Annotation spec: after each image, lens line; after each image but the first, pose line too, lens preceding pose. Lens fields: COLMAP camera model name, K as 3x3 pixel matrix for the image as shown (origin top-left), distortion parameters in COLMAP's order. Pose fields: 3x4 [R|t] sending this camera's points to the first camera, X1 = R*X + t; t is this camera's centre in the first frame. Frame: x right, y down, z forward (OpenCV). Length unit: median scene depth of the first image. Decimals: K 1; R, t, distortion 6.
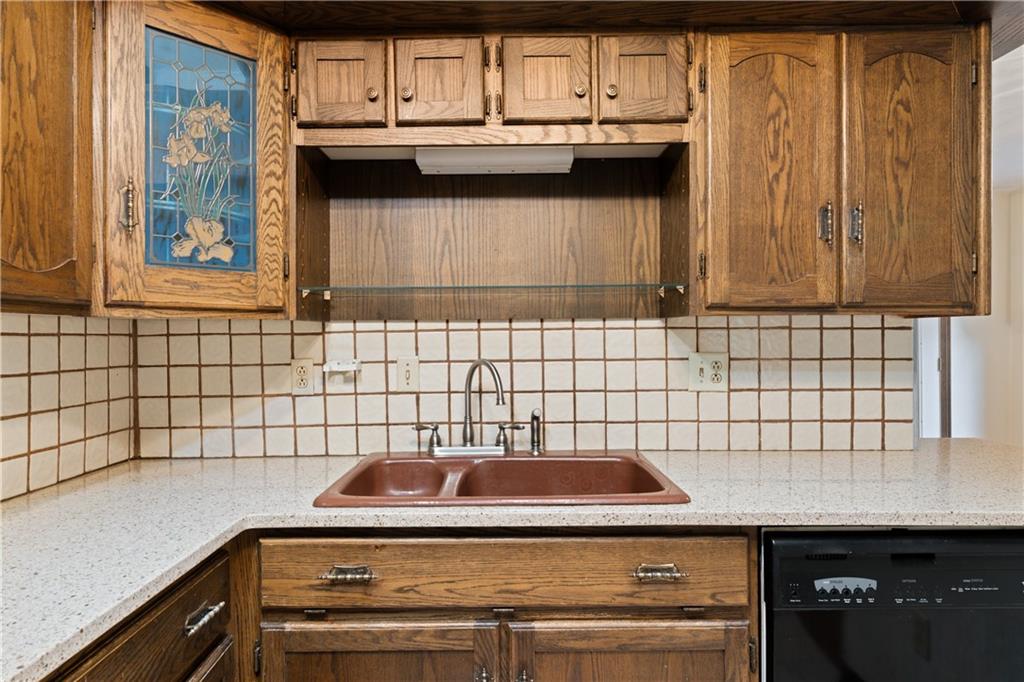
lens RADIAL K [[602.1, 0, 512.0], [0, 602.1, 341.0], [0, 0, 1]] dist [0.000986, -0.000041]
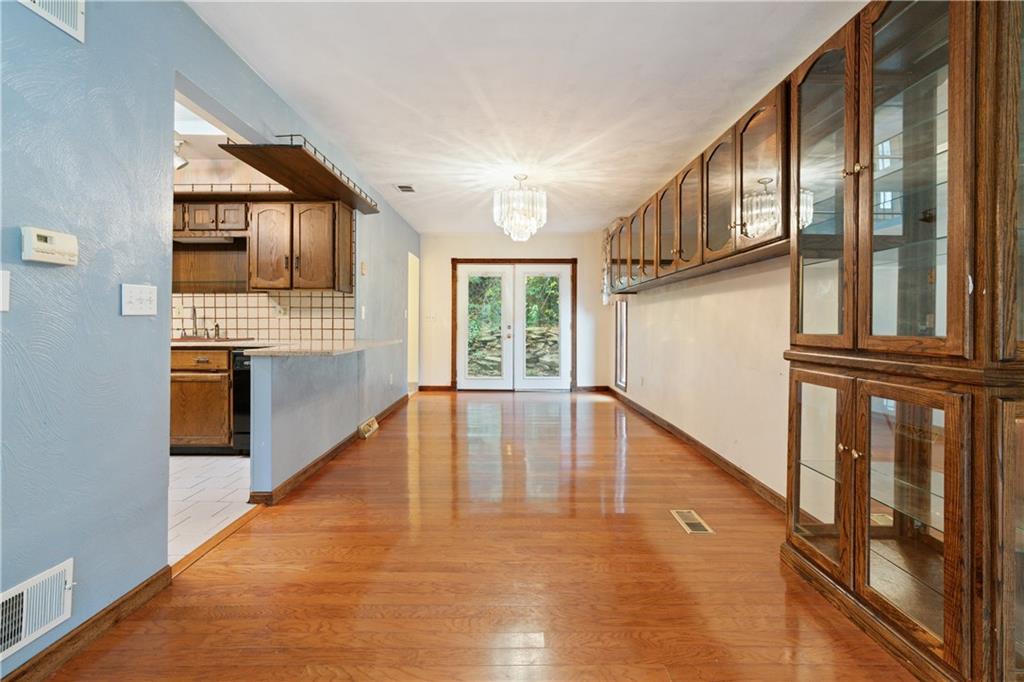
lens RADIAL K [[469.4, 0, 513.0], [0, 469.4, 320.9], [0, 0, 1]] dist [-0.001049, -0.000025]
pose [[0.999968, 0.006984, 0.003984, 1.491319], [-0.006942, 0.999921, -0.010524, 0.116414], [-0.004057, 0.010496, 0.999937, -1.309655]]
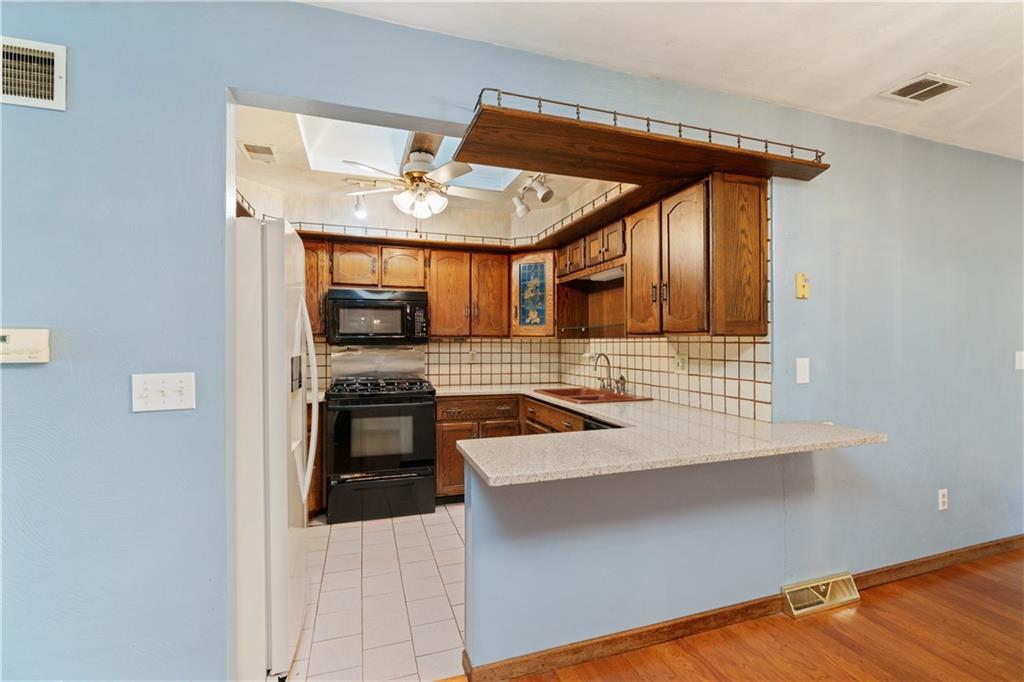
lens RADIAL K [[462.8, 0, 512.0], [0, 462.8, 341.0], [0, 0, 1]] dist [-0.001906, -0.000041]
pose [[0.320910, 0.005691, -0.947093, 1.653997], [-0.007053, 0.999969, 0.003619, -0.027226], [0.947084, 0.005518, 0.320940, -0.002905]]
